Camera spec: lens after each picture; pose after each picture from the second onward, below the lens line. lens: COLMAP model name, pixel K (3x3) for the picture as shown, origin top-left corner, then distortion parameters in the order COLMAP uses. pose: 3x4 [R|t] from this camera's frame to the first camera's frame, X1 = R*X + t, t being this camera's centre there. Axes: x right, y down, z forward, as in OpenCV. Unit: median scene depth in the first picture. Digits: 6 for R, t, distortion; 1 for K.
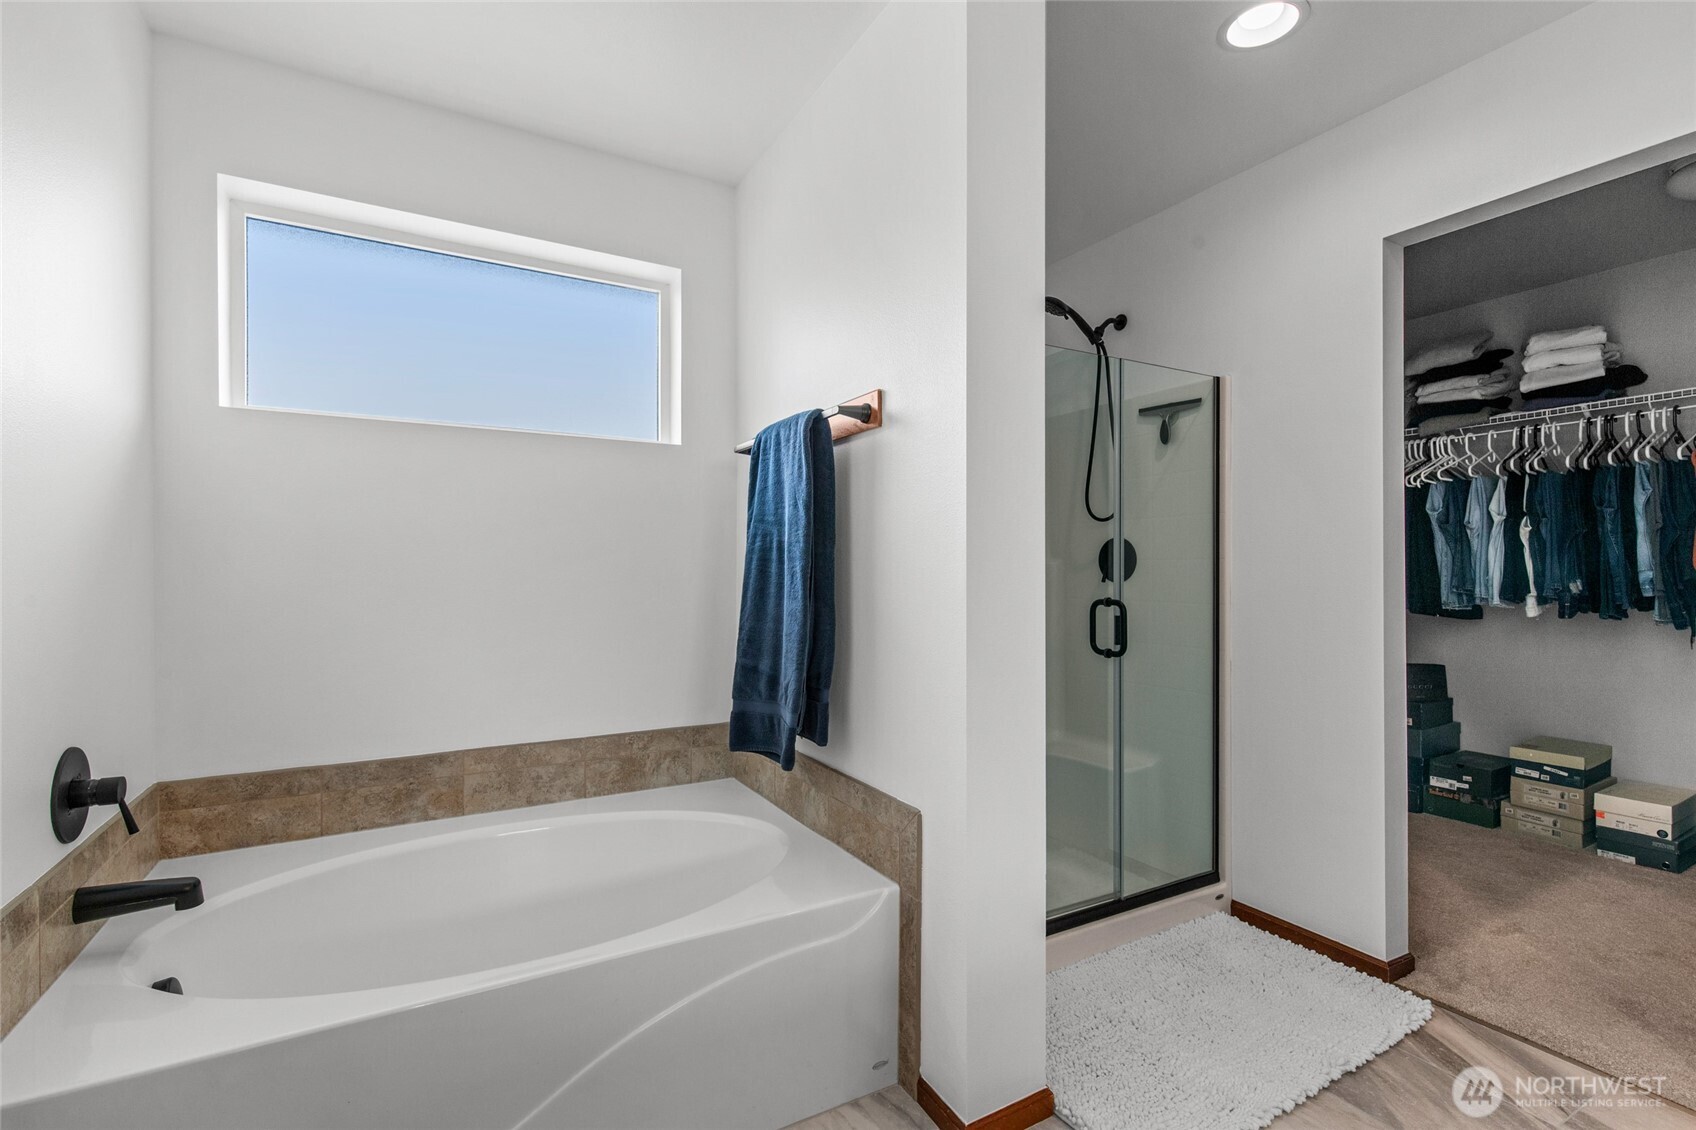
lens RADIAL K [[767.4, 0, 844.2], [0, 767.4, 569.2], [0, 0, 1]] dist [0.007883, -0.000548]
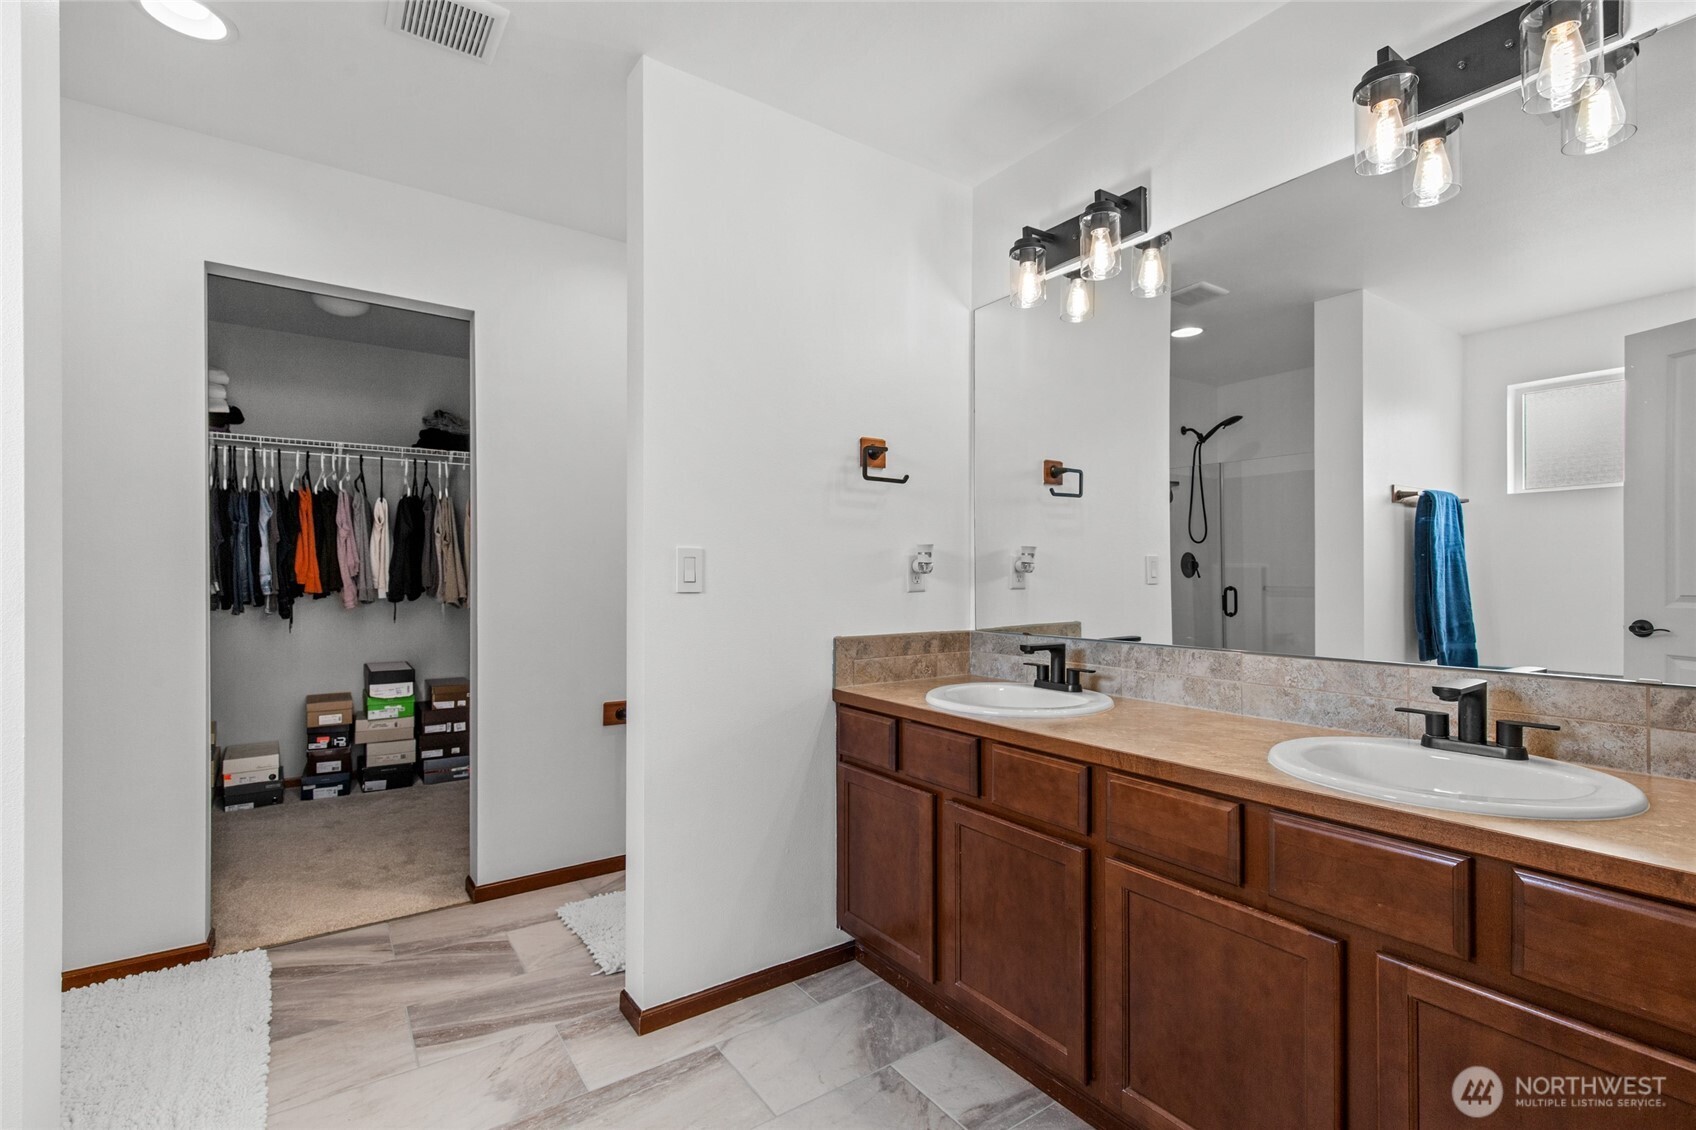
lens RADIAL K [[767.4, 0, 840.5], [0, 767.4, 579.1], [0, 0, 1]] dist [0.007883, -0.000548]
pose [[-0.085625, -0.006053, 0.996309, -0.292508], [-0.000900, 0.999982, 0.005998, 0.000543], [-0.996327, -0.000383, -0.085629, 0.149329]]
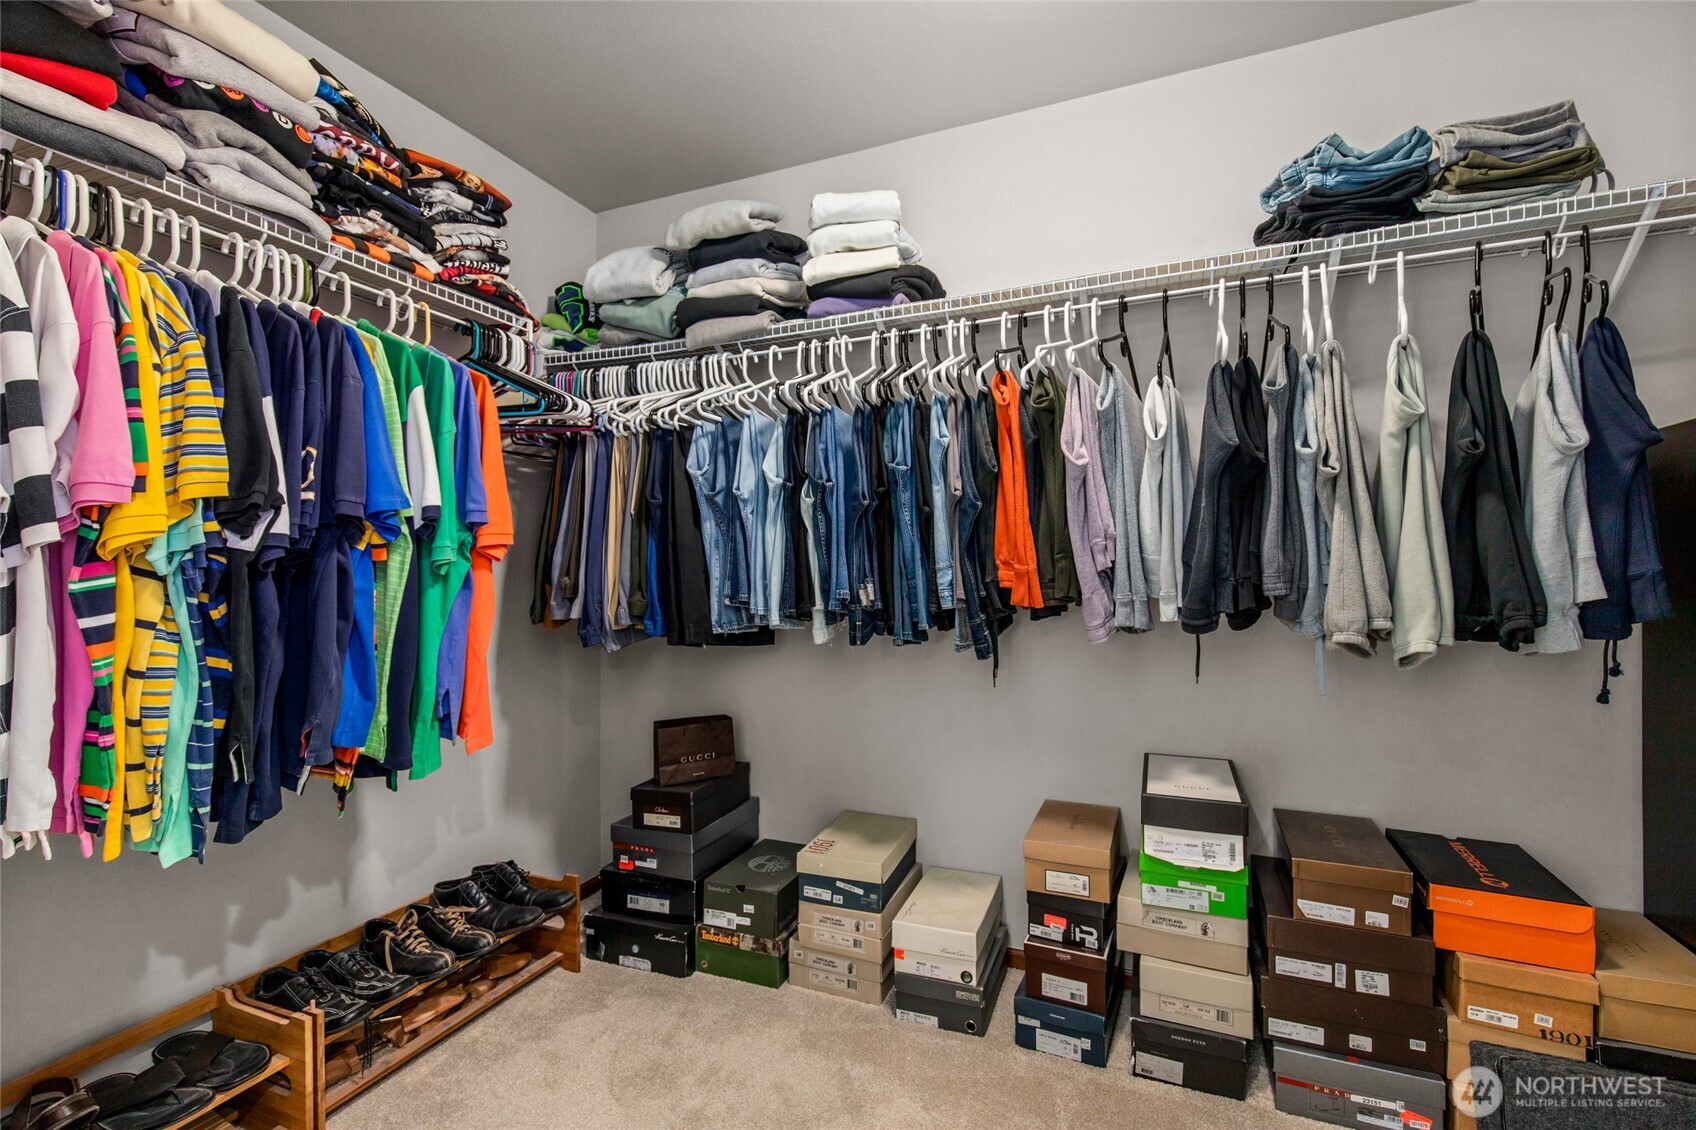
lens RADIAL K [[767.4, 0, 847.2], [0, 767.4, 562.4], [0, 0, 1]] dist [0.007883, -0.000548]
pose [[0.792945, -0.001353, 0.609292, 0.549887], [0.008886, 0.999917, -0.009344, 0.002354], [-0.609229, 0.012823, 0.792891, 0.512514]]
